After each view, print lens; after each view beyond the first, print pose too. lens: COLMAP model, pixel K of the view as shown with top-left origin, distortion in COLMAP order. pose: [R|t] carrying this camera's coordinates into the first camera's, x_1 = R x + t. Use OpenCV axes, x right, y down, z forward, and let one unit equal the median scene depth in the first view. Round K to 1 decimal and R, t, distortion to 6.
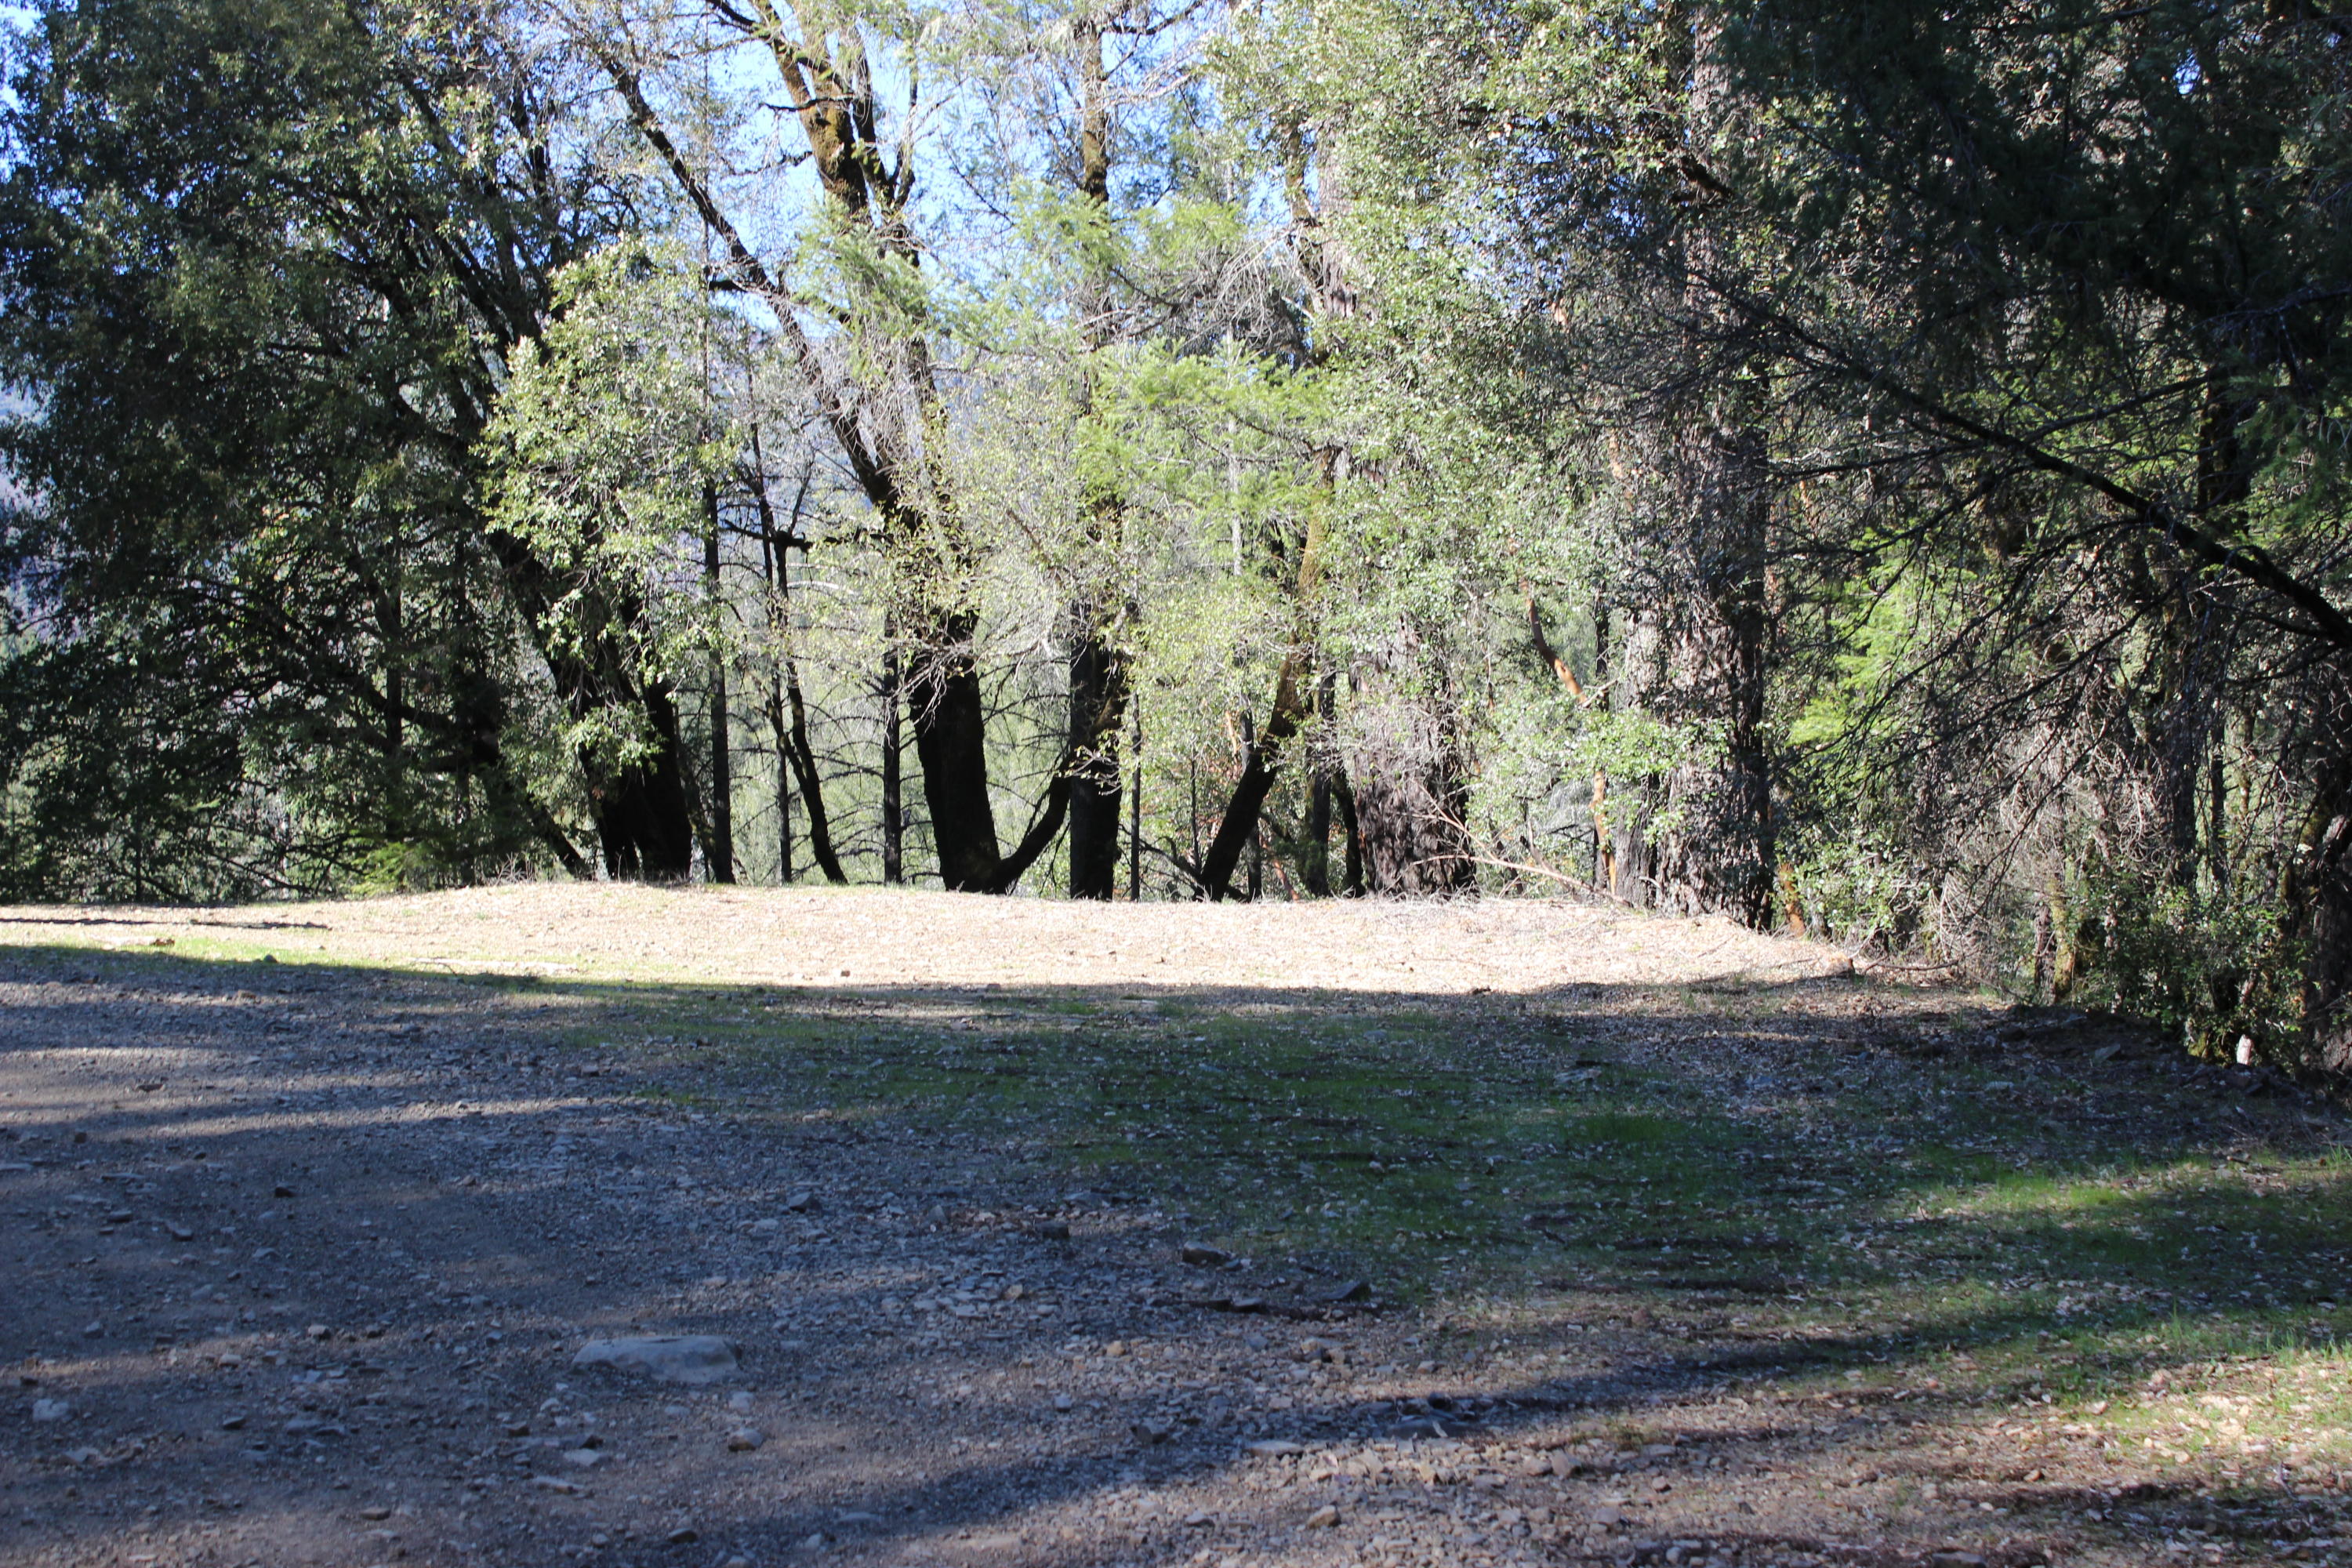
lens RADIAL K [[3739.8, 0, 1176.0], [0, 3739.8, 784.0], [0, 0, 1]] dist [0.086022, 0.089952]
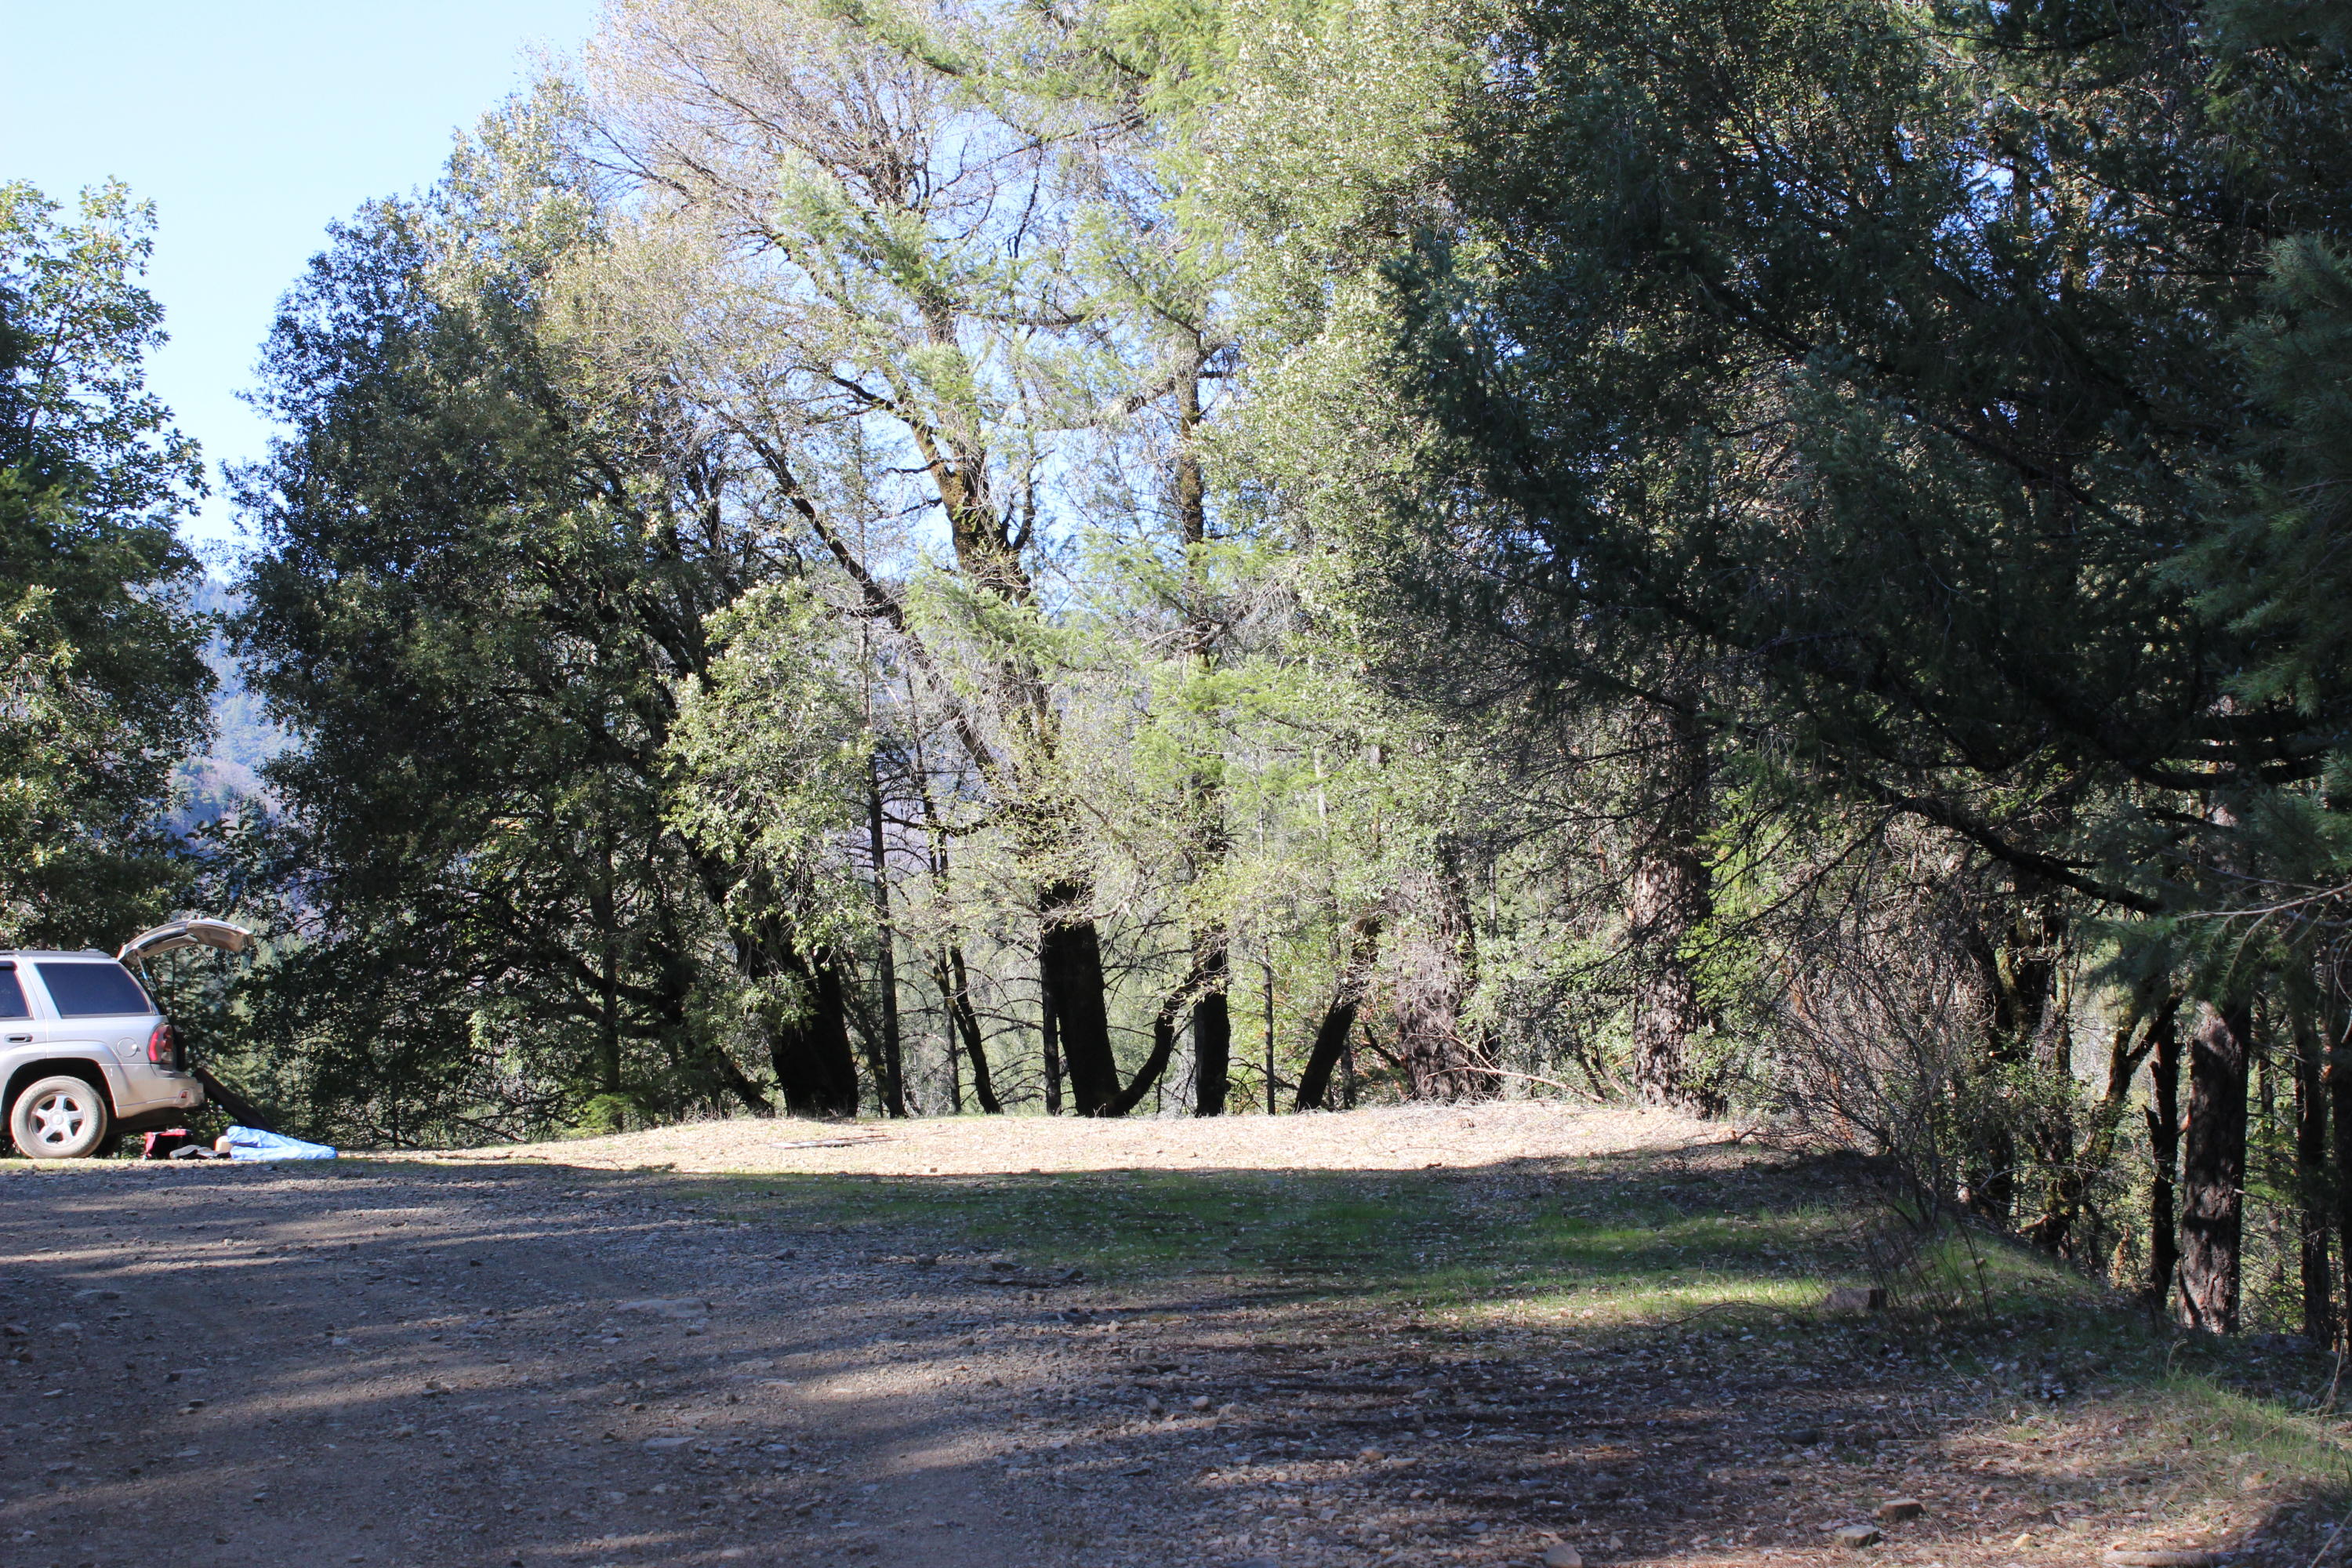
lens RADIAL K [[3774.8, 0, 1176.0], [0, 3774.8, 784.0], [0, 0, 1]] dist [-0.130547, 2.810914]
pose [[0.996911, -0.043861, -0.065145, 0.056474], [0.039125, 0.996617, -0.072279, 0.010755], [0.068095, 0.069507, 0.995255, -0.190873]]
